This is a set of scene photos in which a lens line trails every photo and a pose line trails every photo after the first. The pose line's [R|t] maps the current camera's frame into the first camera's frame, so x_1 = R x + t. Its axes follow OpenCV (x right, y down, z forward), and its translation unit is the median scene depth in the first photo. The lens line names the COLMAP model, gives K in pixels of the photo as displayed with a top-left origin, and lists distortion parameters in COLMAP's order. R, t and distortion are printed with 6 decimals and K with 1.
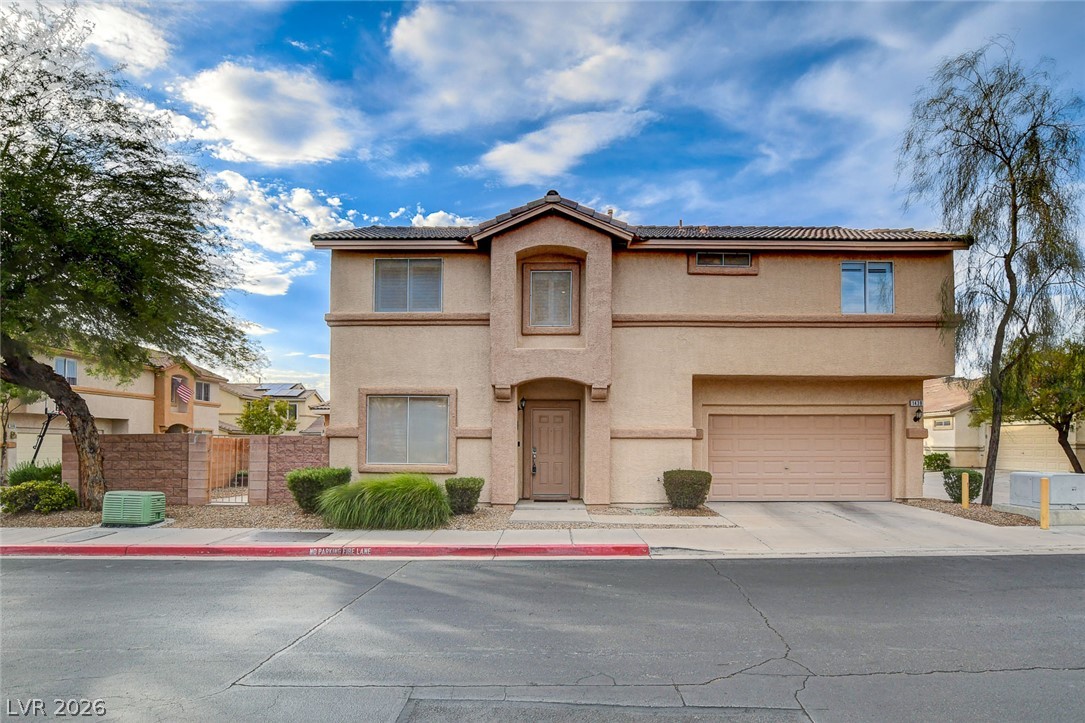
lens RADIAL K [[569.0, 0, 544.0], [0, 569.0, 439.6], [0, 0, 1]] dist [-0.022850, 0.000843]
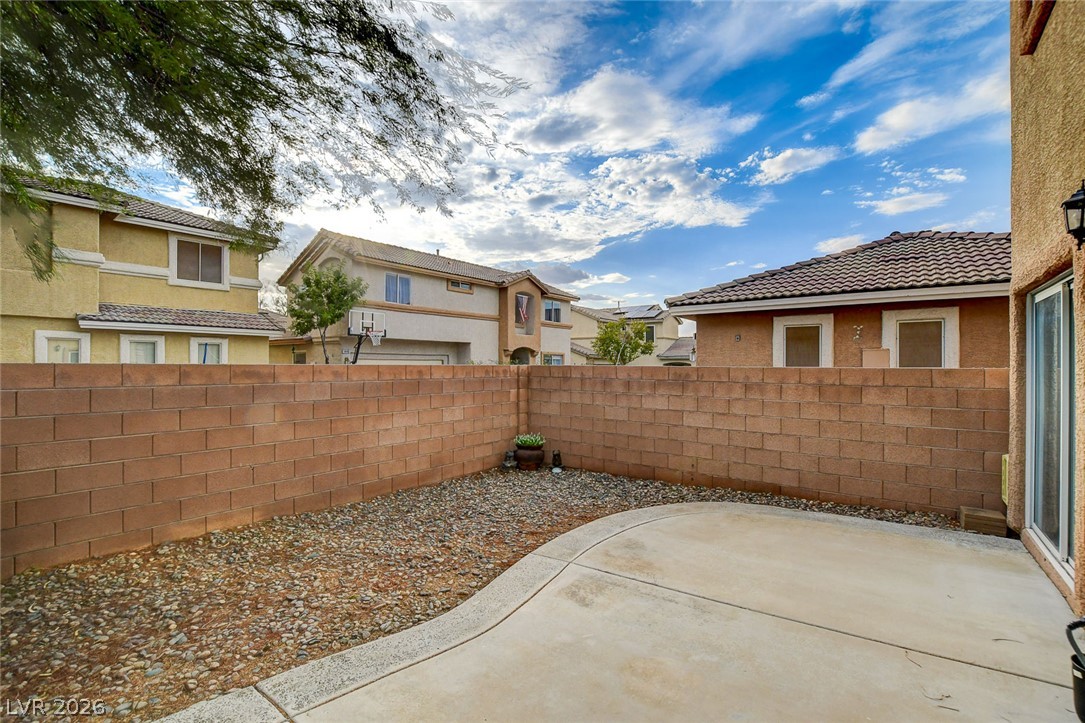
lens RADIAL K [[476.4, 0, 542.5], [0, 476.4, 361.5], [0, 0, 1]] dist [-0.022748, 0.000723]
pose [[0.796822, -0.003128, -0.604207, -0.450015], [0.000578, 0.999990, -0.004414, -0.006836], [0.604214, 0.003168, 0.796815, 1.088823]]
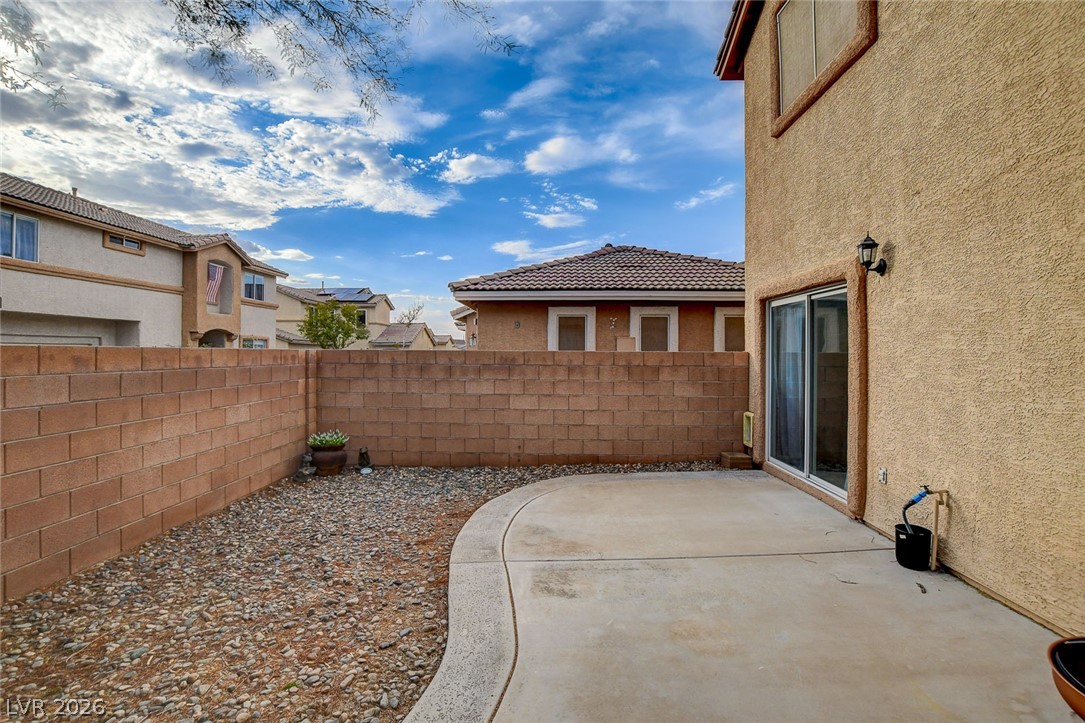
lens RADIAL K [[484.9, 0, 541.6], [0, 484.9, 354.0], [0, 0, 1]] dist [-0.039326, 0.006299]
pose [[0.999720, 0.001535, -0.023620, -0.591584], [-0.001382, 0.999978, 0.006497, -0.003557], [0.023630, -0.006463, 0.999700, 1.059699]]
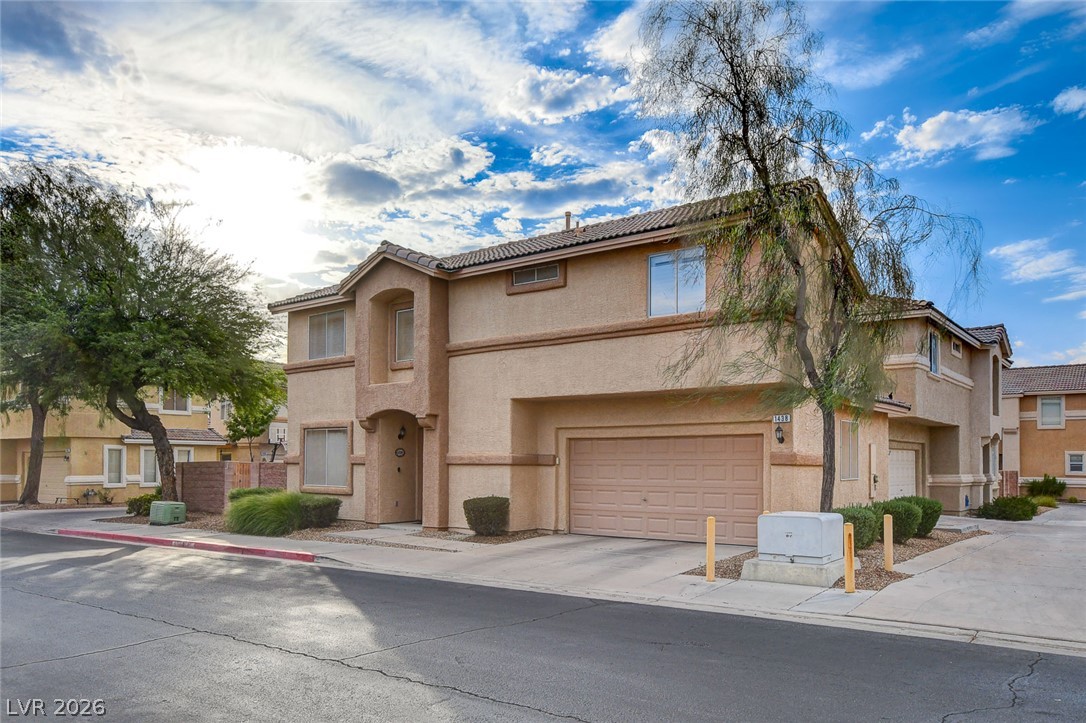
lens RADIAL K [[789.1, 0, 541.3], [0, 789.1, 441.0], [0, 0, 1]] dist [0.002599, 0.000824]
pose [[0.795343, -0.017352, -0.605912, 1.113411], [0.001838, 0.999655, -0.026215, -0.007463], [0.606157, 0.019737, 0.795100, -0.032821]]
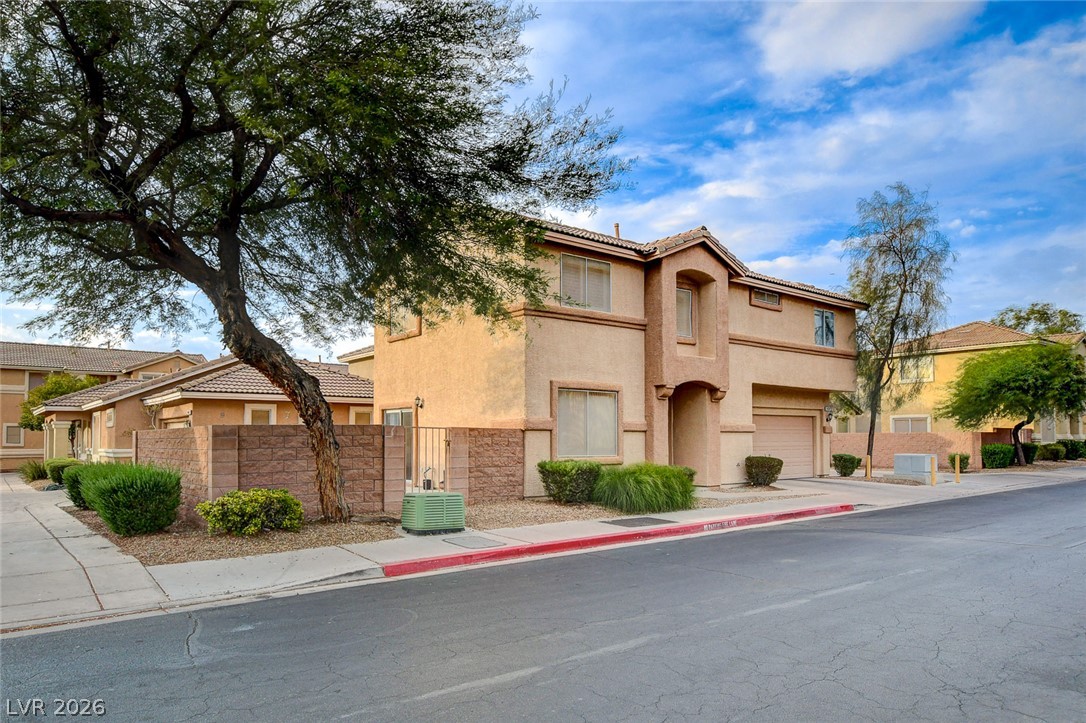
lens RADIAL K [[711.8, 0, 543.5], [0, 711.8, 419.5], [0, 0, 1]] dist [-0.000930, 0.001427]
pose [[0.776534, 0.014475, 0.629909, -1.124498], [0.000983, 0.999707, -0.024184, 0.007261], [-0.630075, 0.019398, 0.776292, 0.044742]]
